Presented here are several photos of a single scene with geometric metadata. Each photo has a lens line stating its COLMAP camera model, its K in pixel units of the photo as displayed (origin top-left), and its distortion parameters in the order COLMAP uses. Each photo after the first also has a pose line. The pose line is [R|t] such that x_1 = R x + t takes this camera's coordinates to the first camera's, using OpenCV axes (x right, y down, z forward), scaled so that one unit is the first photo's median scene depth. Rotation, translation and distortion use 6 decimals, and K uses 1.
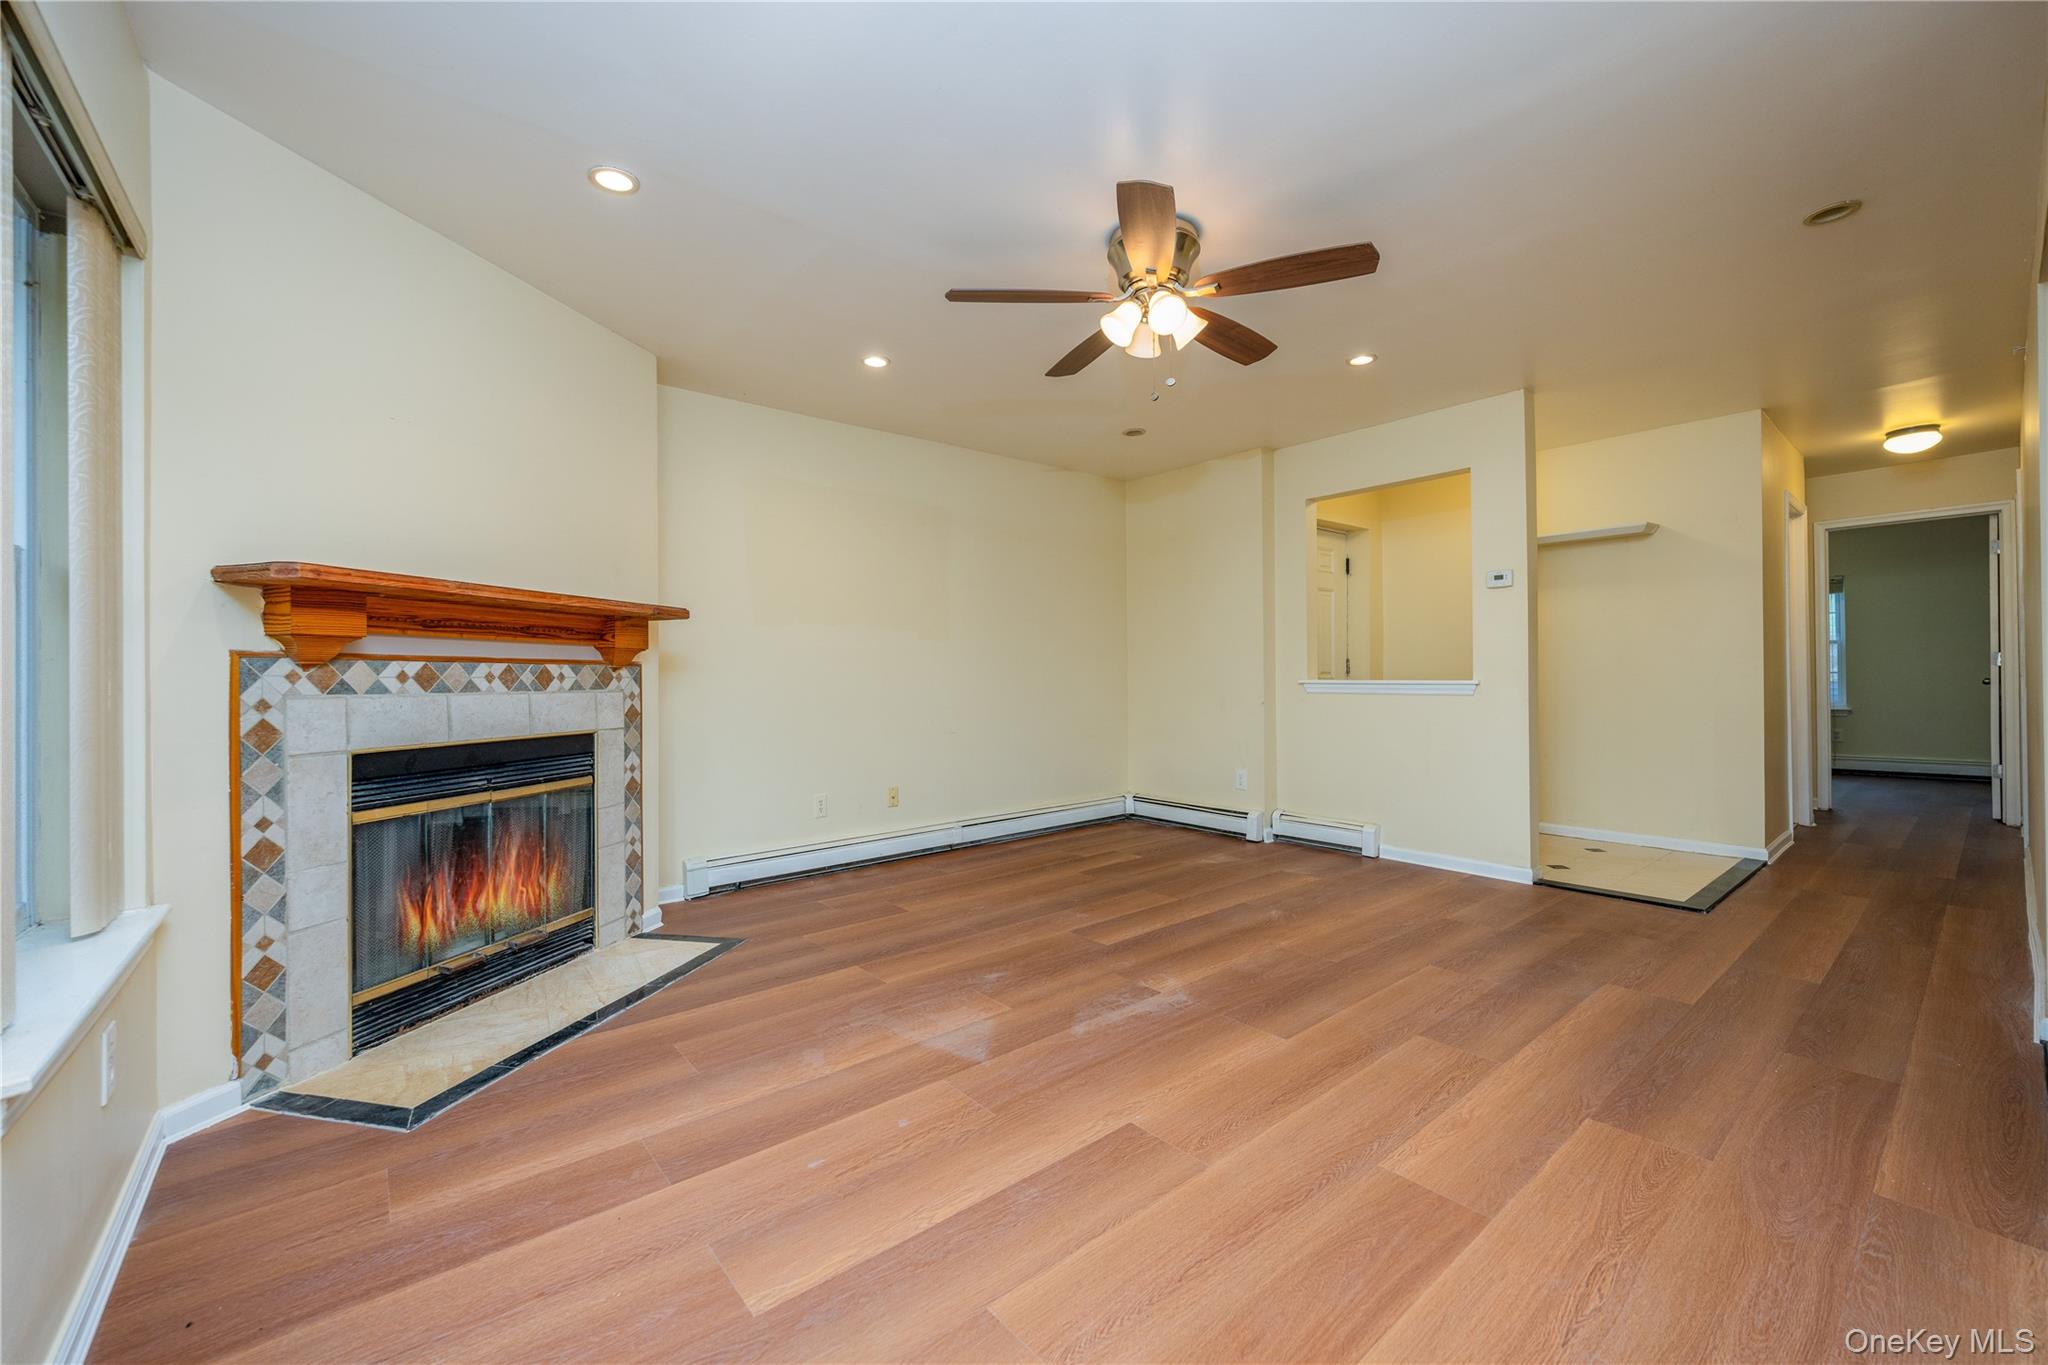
lens RADIAL K [[813.5, 0, 1029.2], [0, 813.5, 668.4], [0, 0, 1]] dist [0.001153, 0.000208]
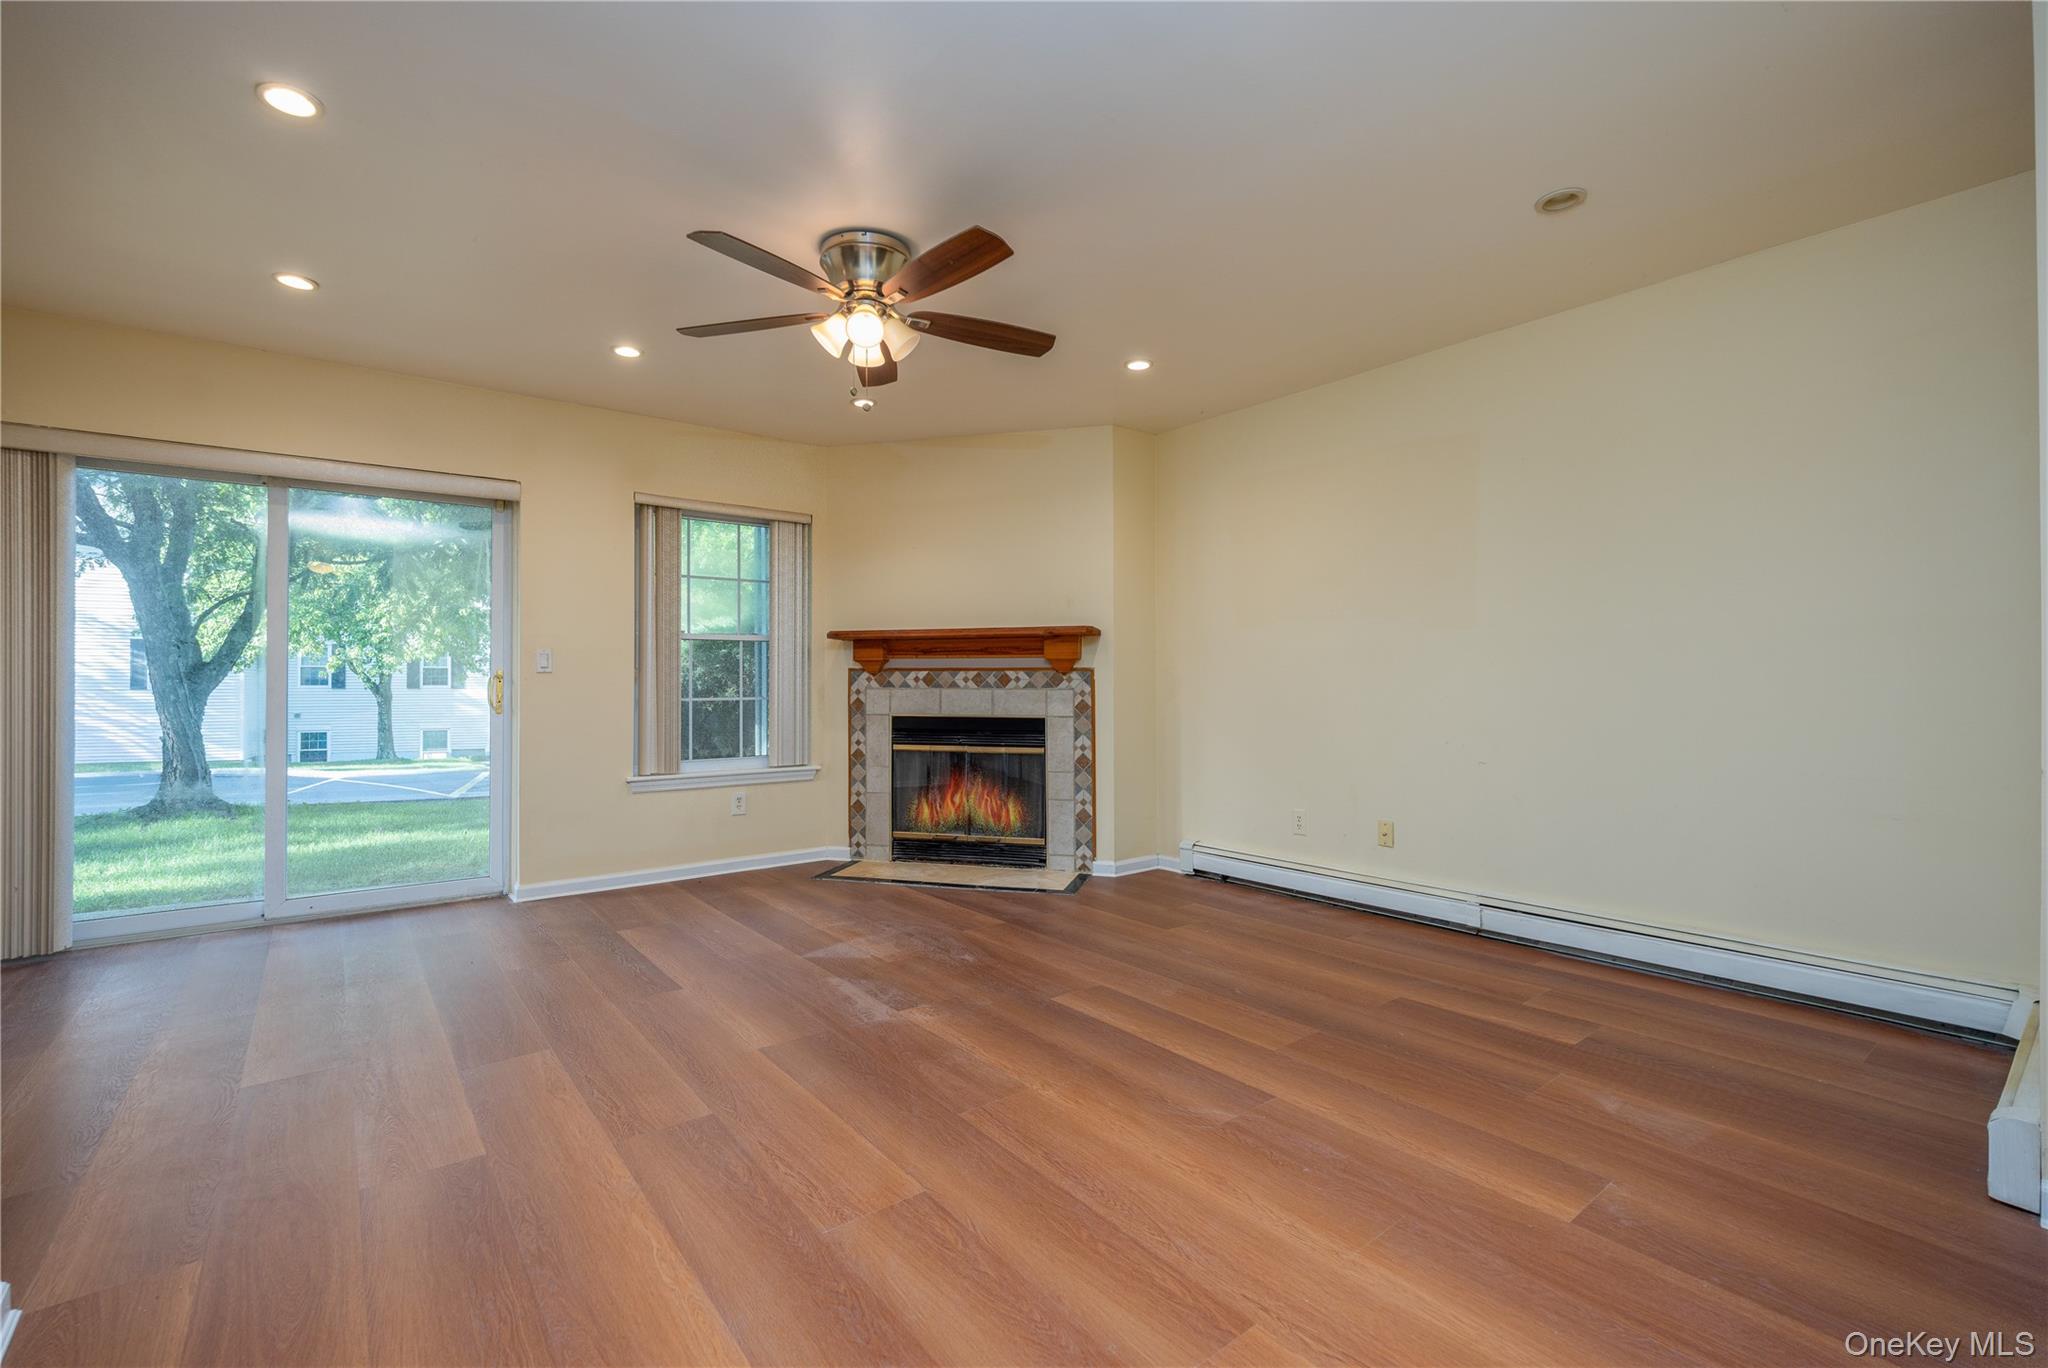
lens RADIAL K [[885.6, 0, 1013.7], [0, 885.6, 678.0], [0, 0, 1]] dist [0.011525, -0.000106]
pose [[-0.031028, 0.008142, -0.999485, 1.185676], [0.013779, 0.999875, 0.007718, -0.004926], [0.999424, -0.013532, -0.031136, 1.150260]]
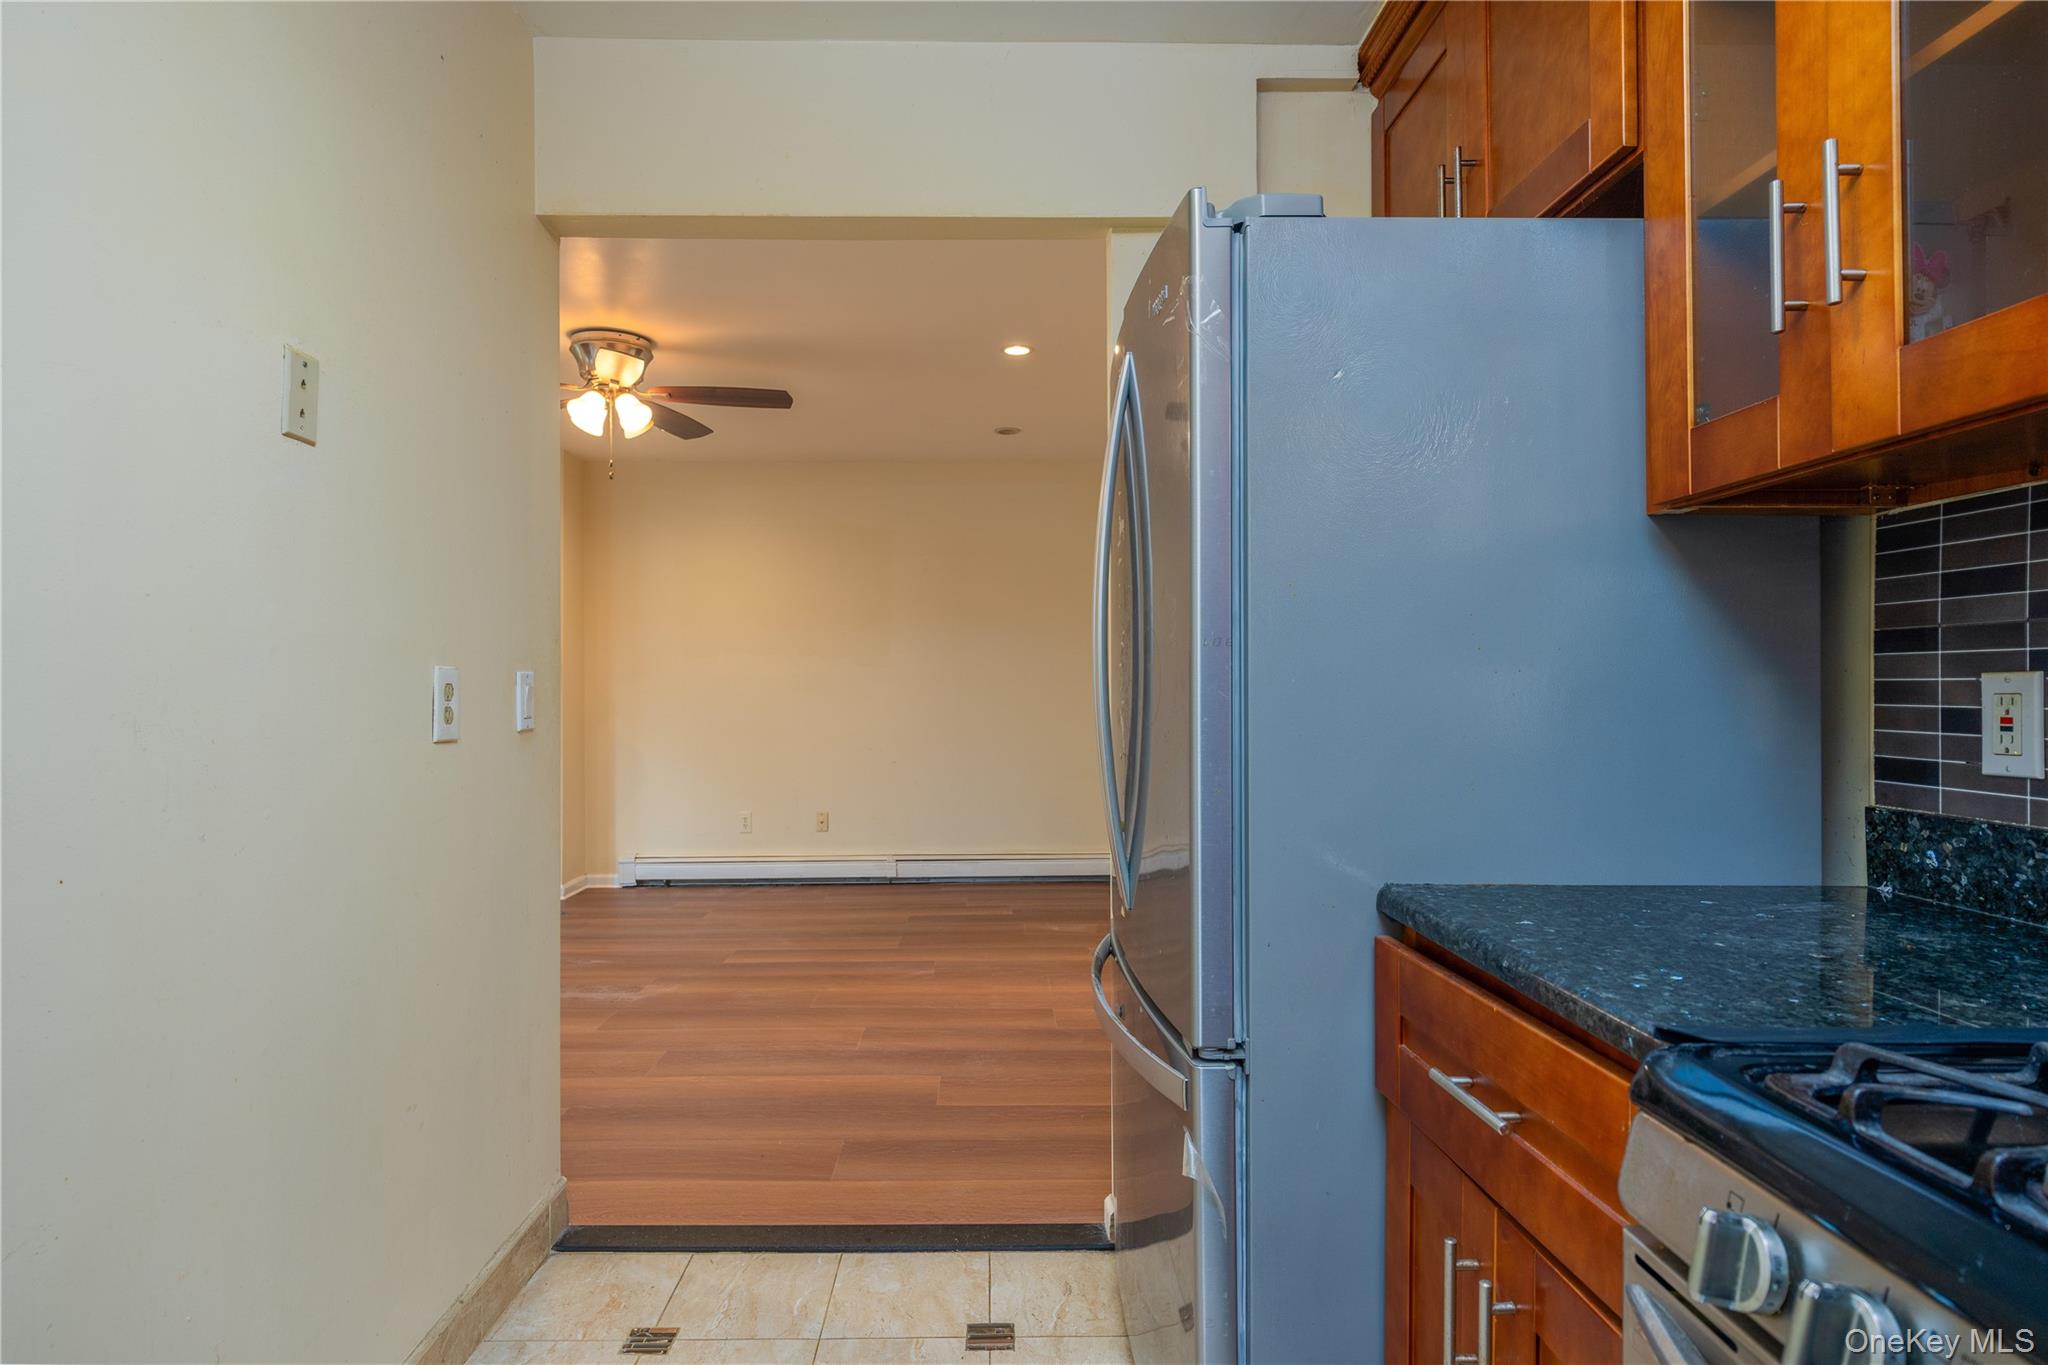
lens RADIAL K [[1129.9, 0, 1016.6], [0, 1129.9, 684.7], [0, 0, 1]] dist [-0.001499, 0.000025]
pose [[0.783823, 0.010399, -0.620897, 1.530142], [-0.000545, 0.999871, 0.016059, -0.059998], [0.620984, -0.012249, 0.783728, 0.084251]]
